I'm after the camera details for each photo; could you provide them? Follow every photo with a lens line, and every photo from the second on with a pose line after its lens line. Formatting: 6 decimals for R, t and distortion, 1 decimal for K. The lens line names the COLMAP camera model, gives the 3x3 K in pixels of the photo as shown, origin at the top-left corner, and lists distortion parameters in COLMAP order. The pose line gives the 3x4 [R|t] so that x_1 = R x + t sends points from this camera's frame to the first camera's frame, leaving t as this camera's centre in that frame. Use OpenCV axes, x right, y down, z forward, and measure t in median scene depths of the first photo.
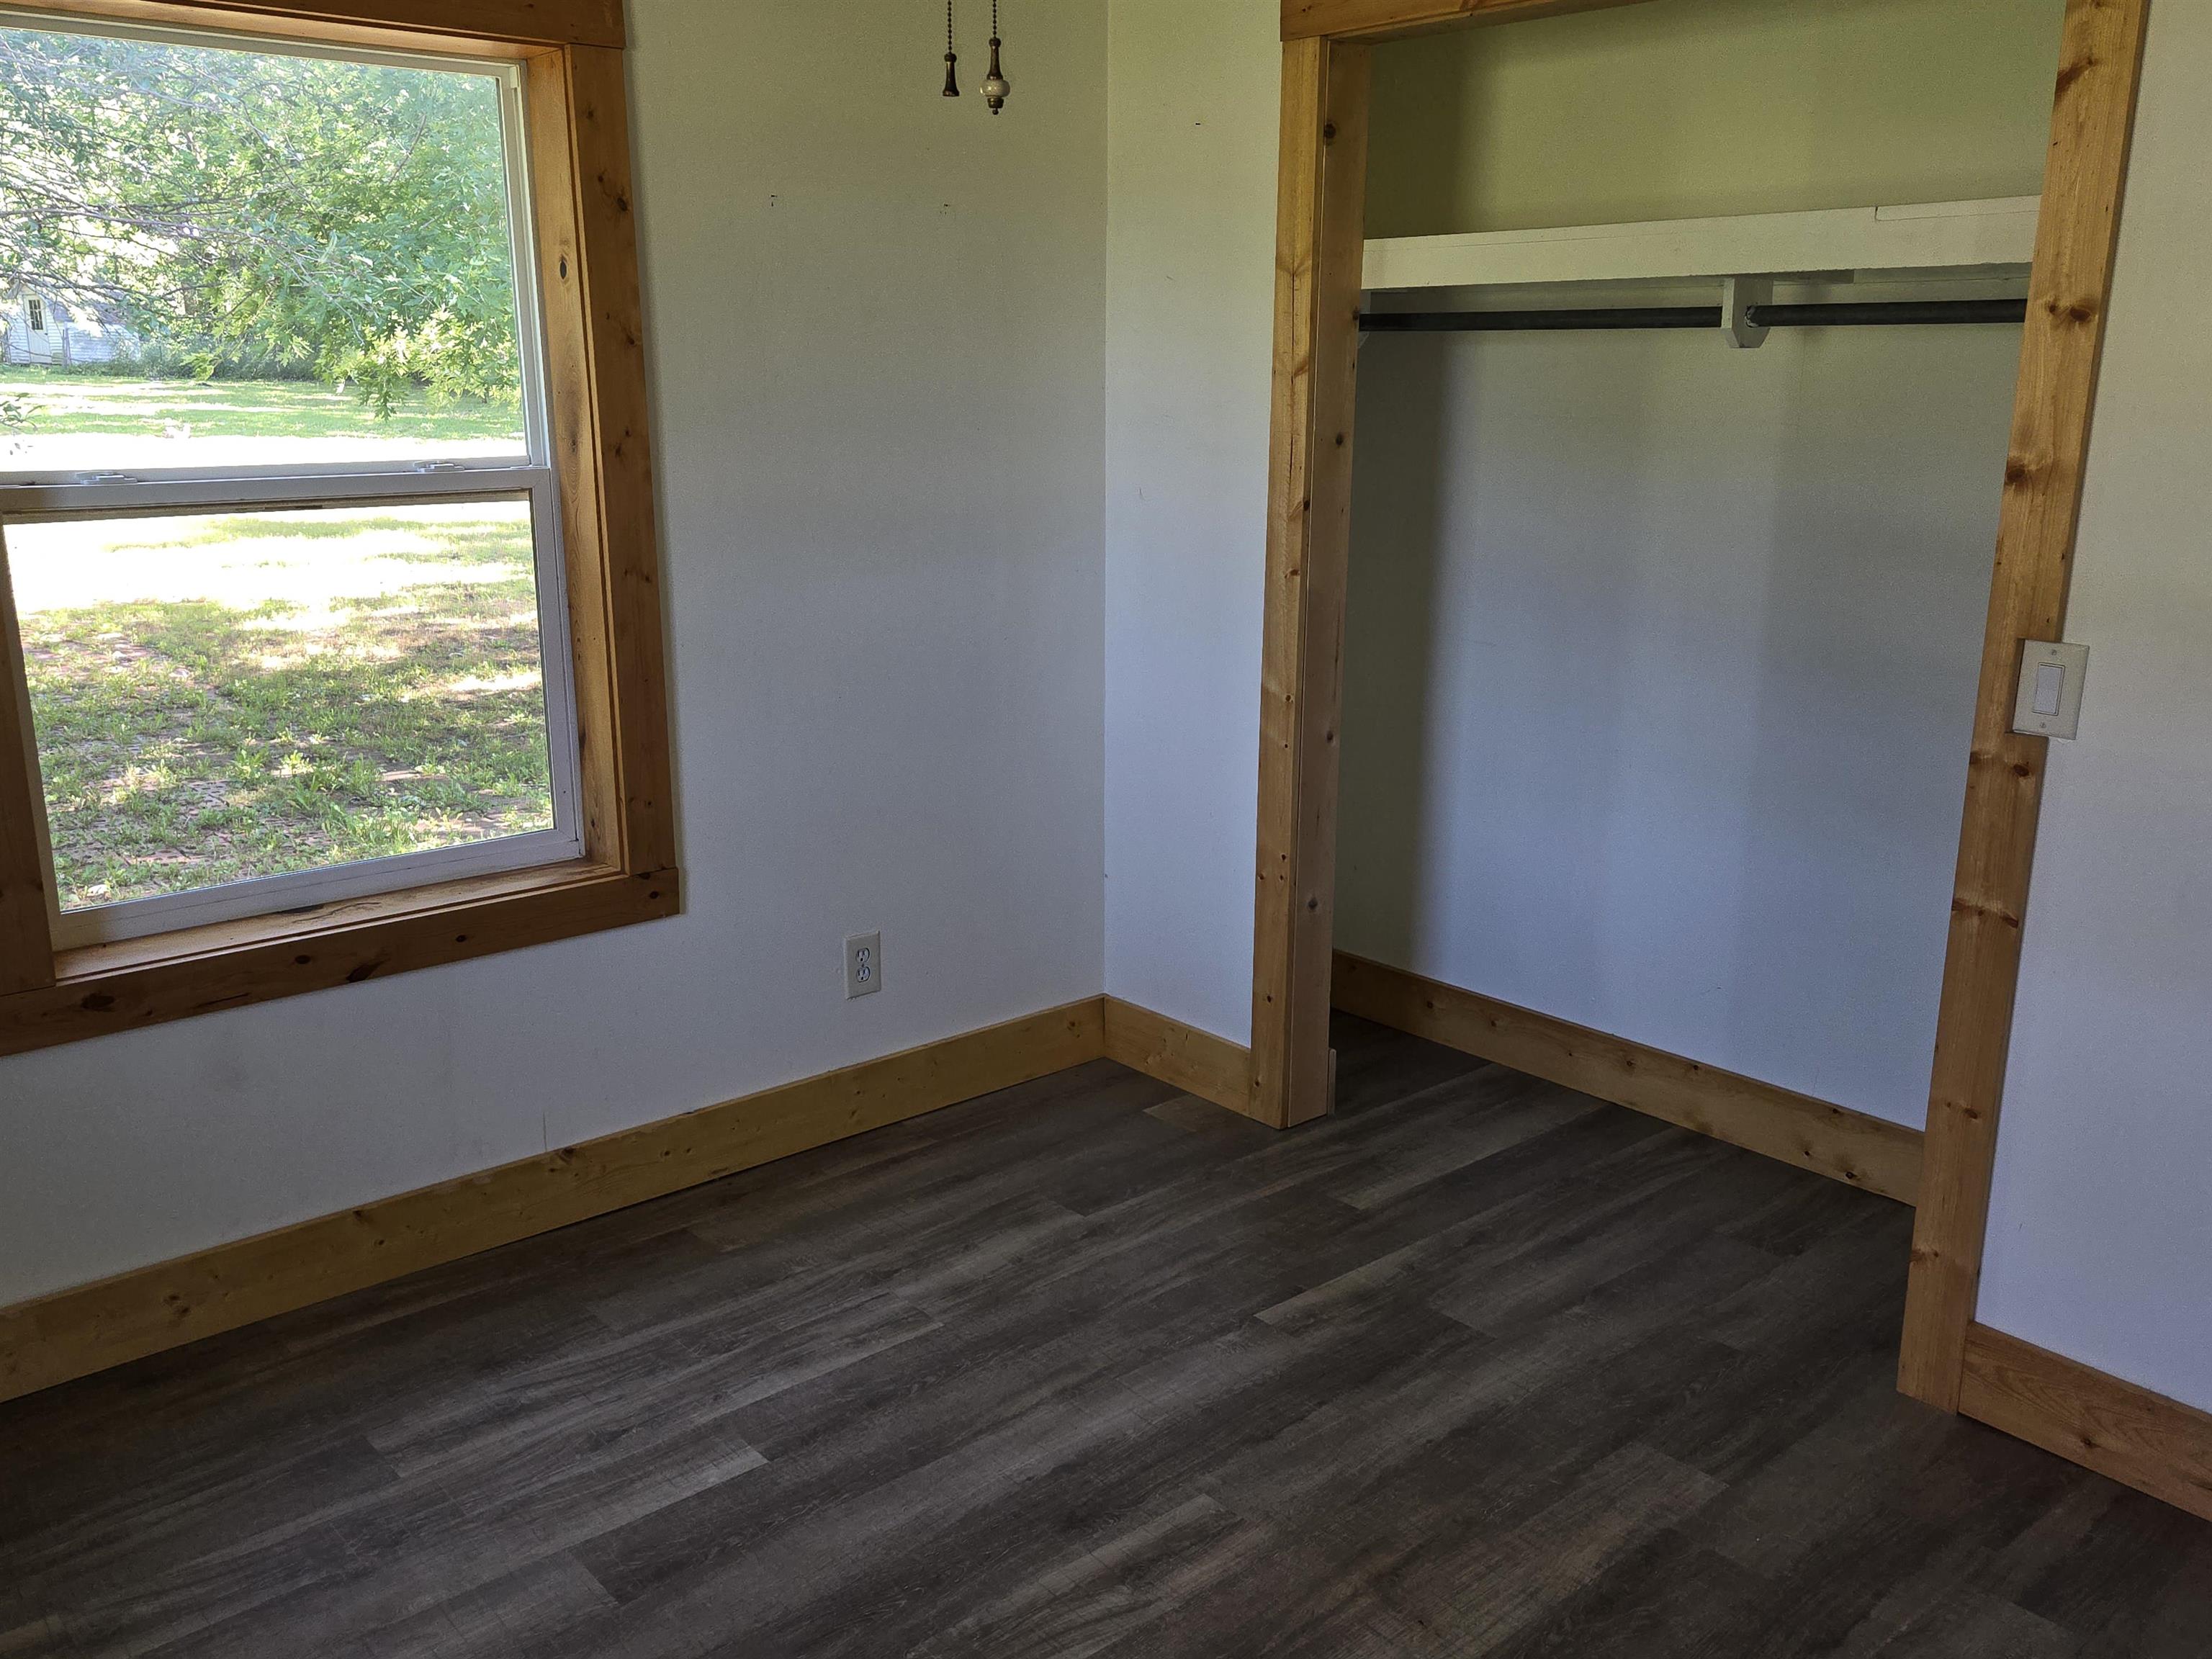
lens RADIAL K [[1881.6, 0, 1105.0], [0, 1881.6, 819.8], [0, 0, 1]] dist [0.076197, -0.066274]
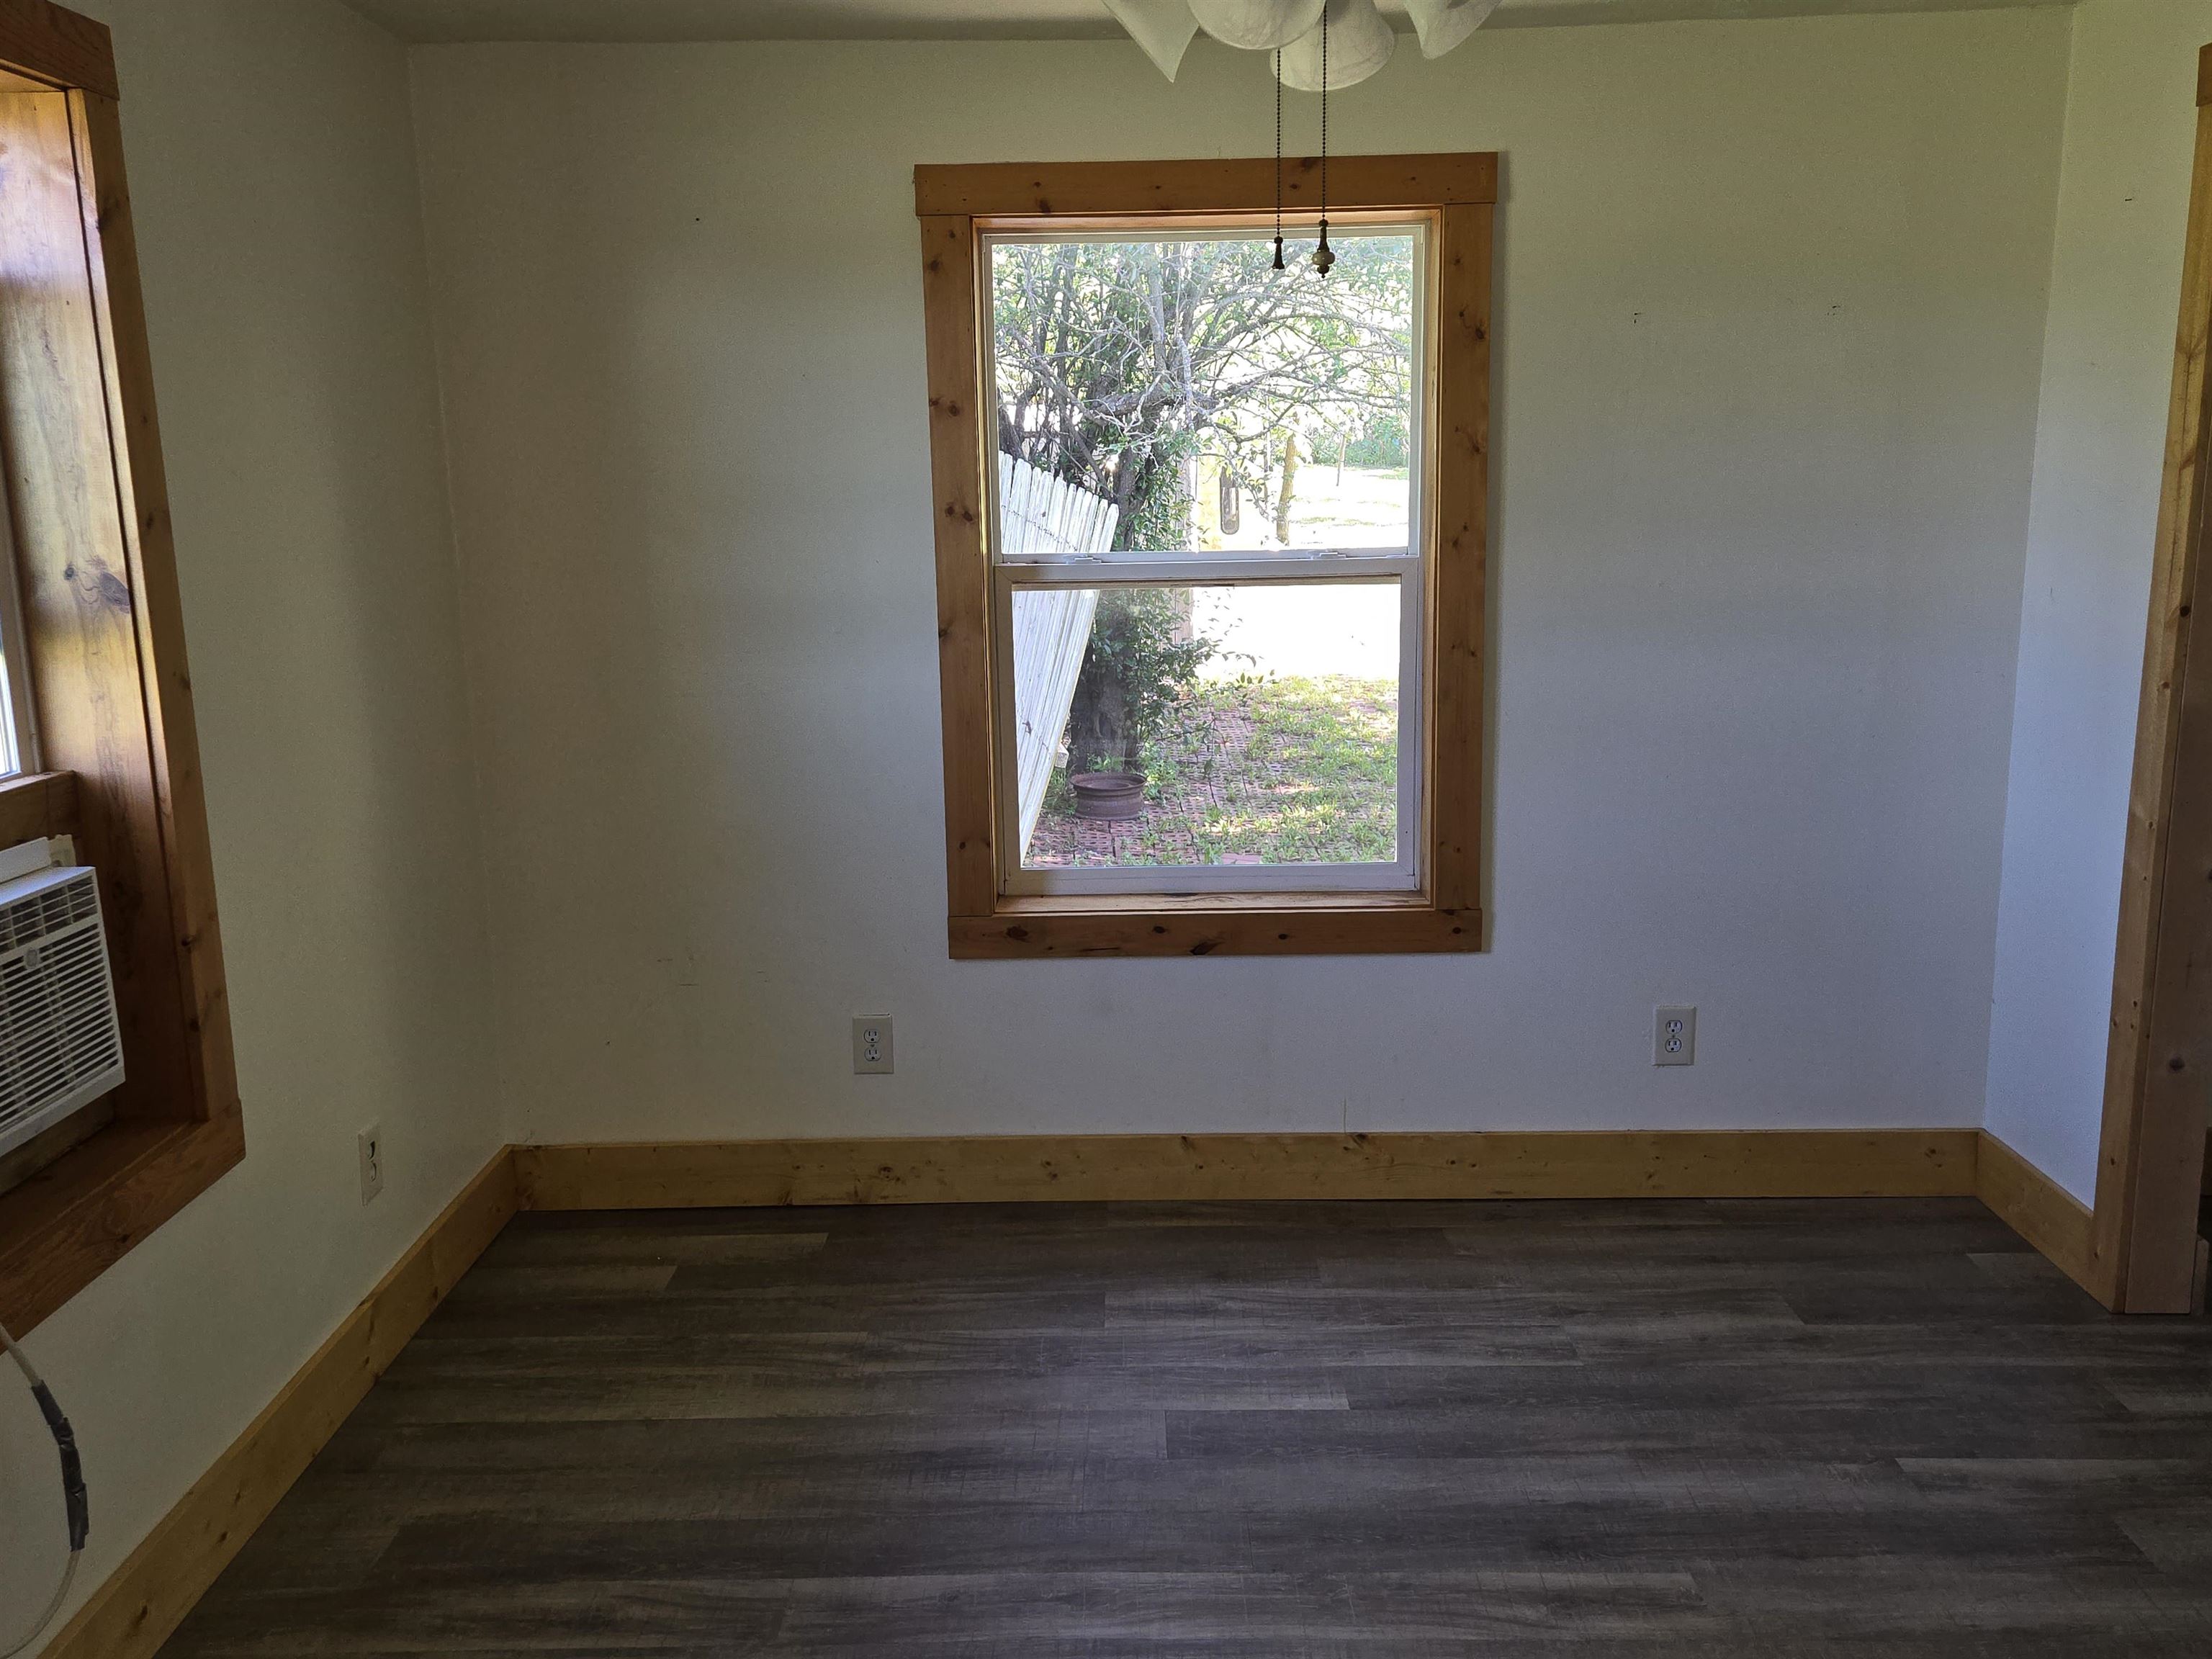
lens RADIAL K [[1881.6, 0, 1105.0], [0, 1881.6, 819.8], [0, 0, 1]] dist [0.076197, -0.066274]
pose [[0.753589, 0.111471, -0.647825, 0.353866], [-0.141454, 0.989928, 0.005789, -0.002835], [0.641946, 0.087274, 0.761767, -0.006084]]
